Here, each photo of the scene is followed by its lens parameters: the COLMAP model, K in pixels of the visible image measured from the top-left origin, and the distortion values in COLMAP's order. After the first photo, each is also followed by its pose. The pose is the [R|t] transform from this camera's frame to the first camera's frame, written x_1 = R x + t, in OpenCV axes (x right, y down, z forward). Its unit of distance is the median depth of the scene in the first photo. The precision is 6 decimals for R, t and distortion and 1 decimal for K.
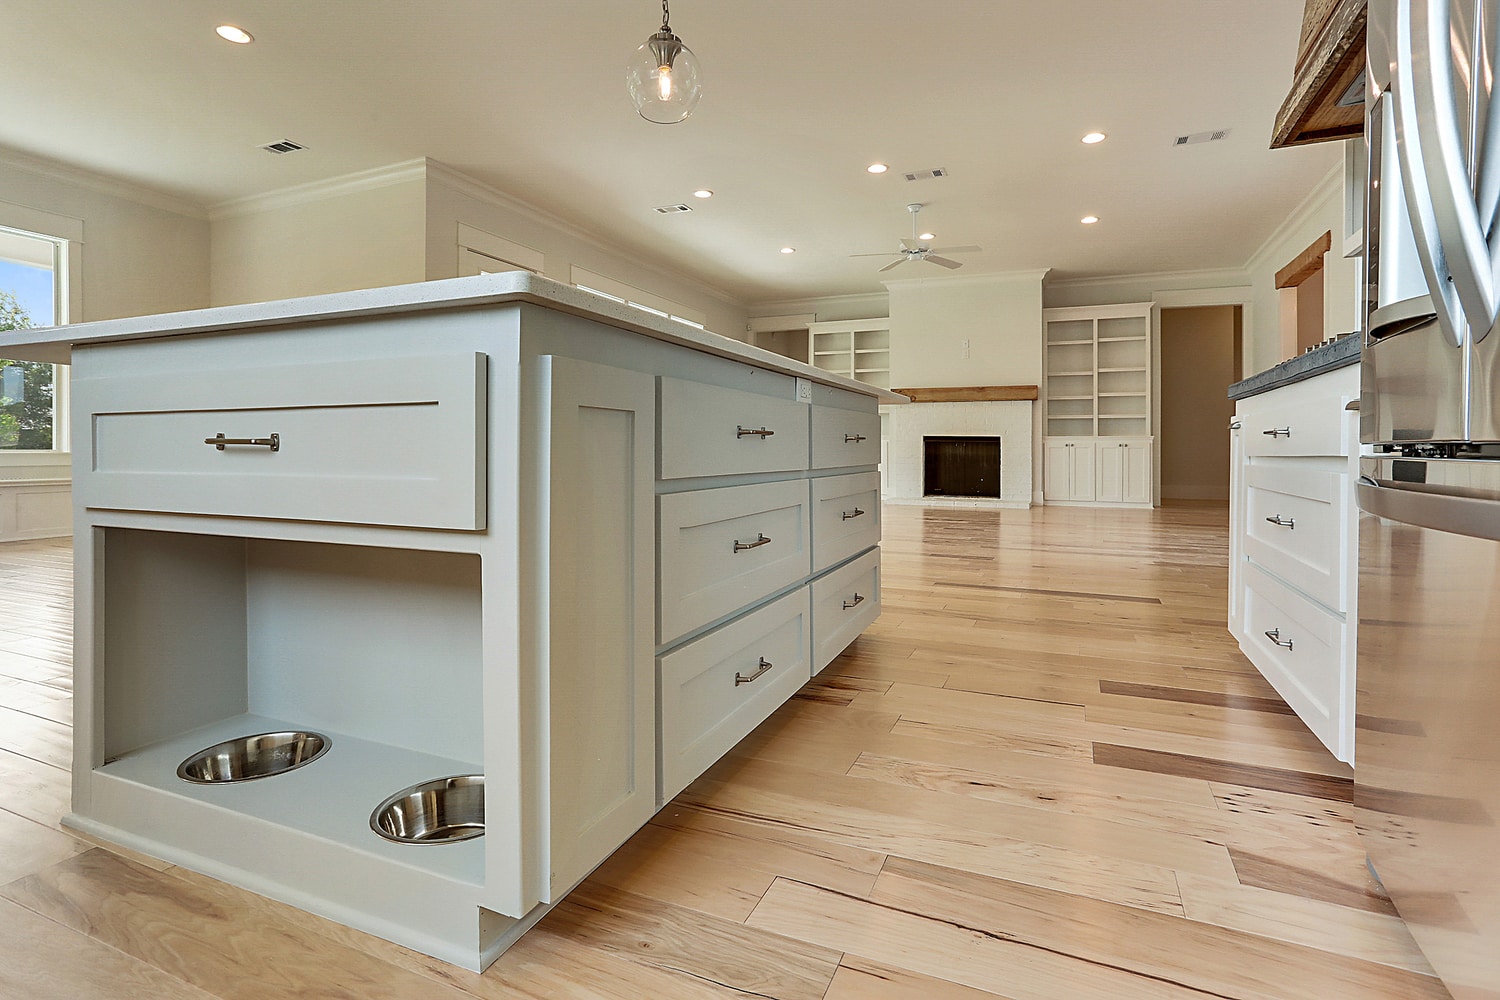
lens RADIAL K [[730.4, 0, 758.5], [0, 730.4, 452.7], [0, 0, 1]] dist [-0.026881, 0.004211]
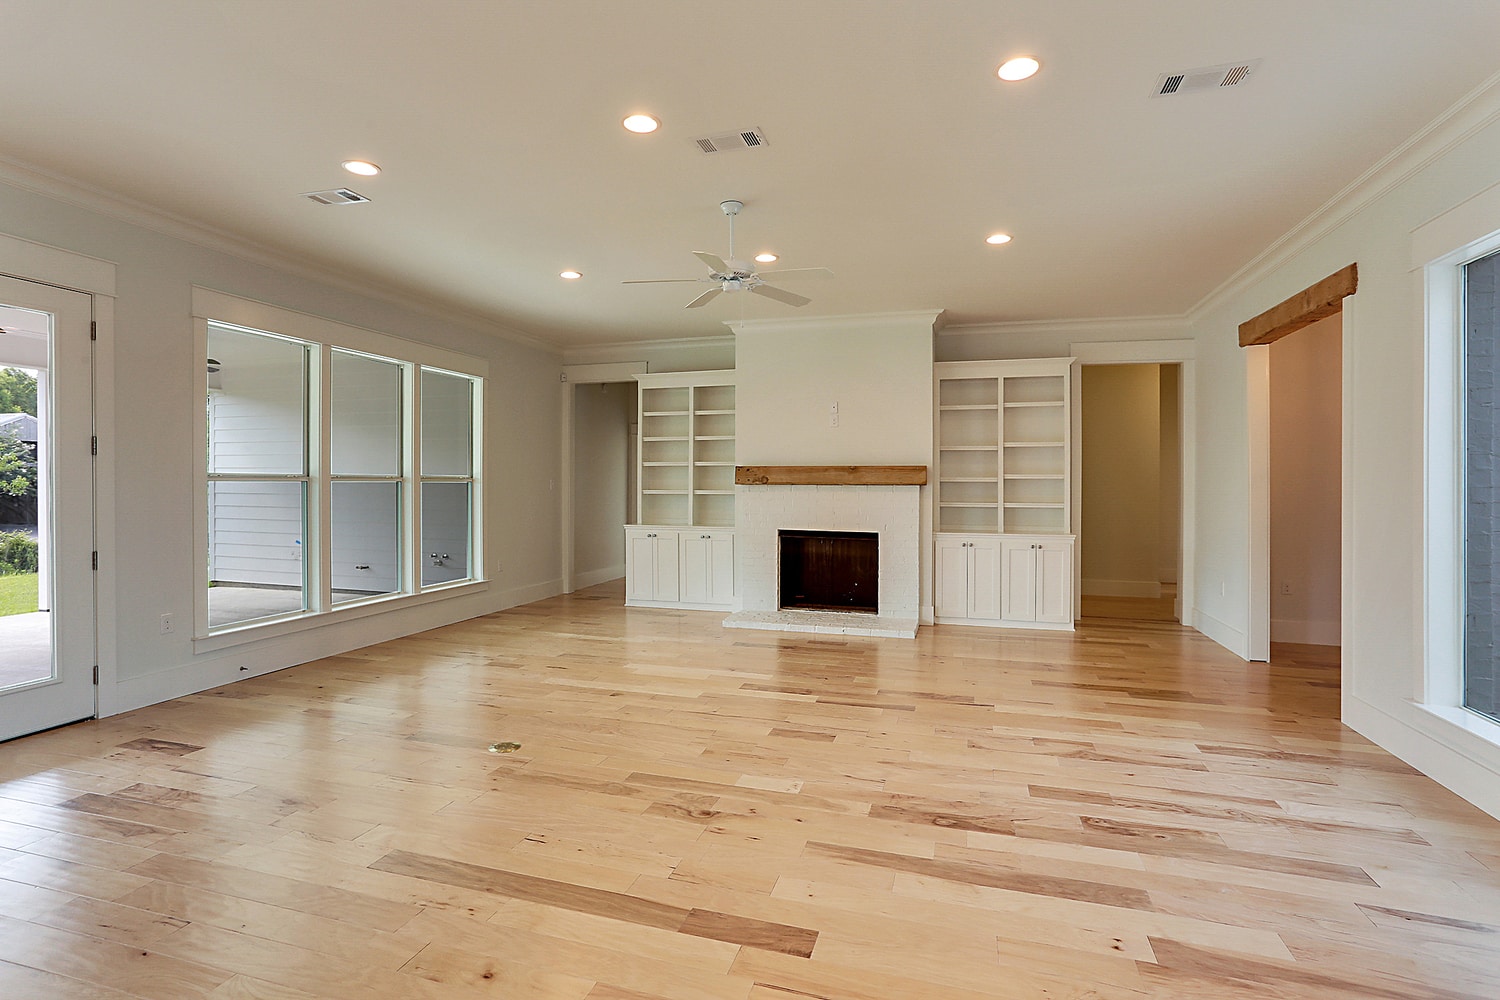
lens RADIAL K [[730.4, 0, 734.6], [0, 730.4, 487.5], [0, 0, 1]] dist [-0.026881, 0.004211]
pose [[0.995019, 0.002159, 0.099665, 0.109198], [-0.002048, 0.999997, -0.001215, -0.066950], [-0.099667, 0.001005, 0.995020, 0.265672]]
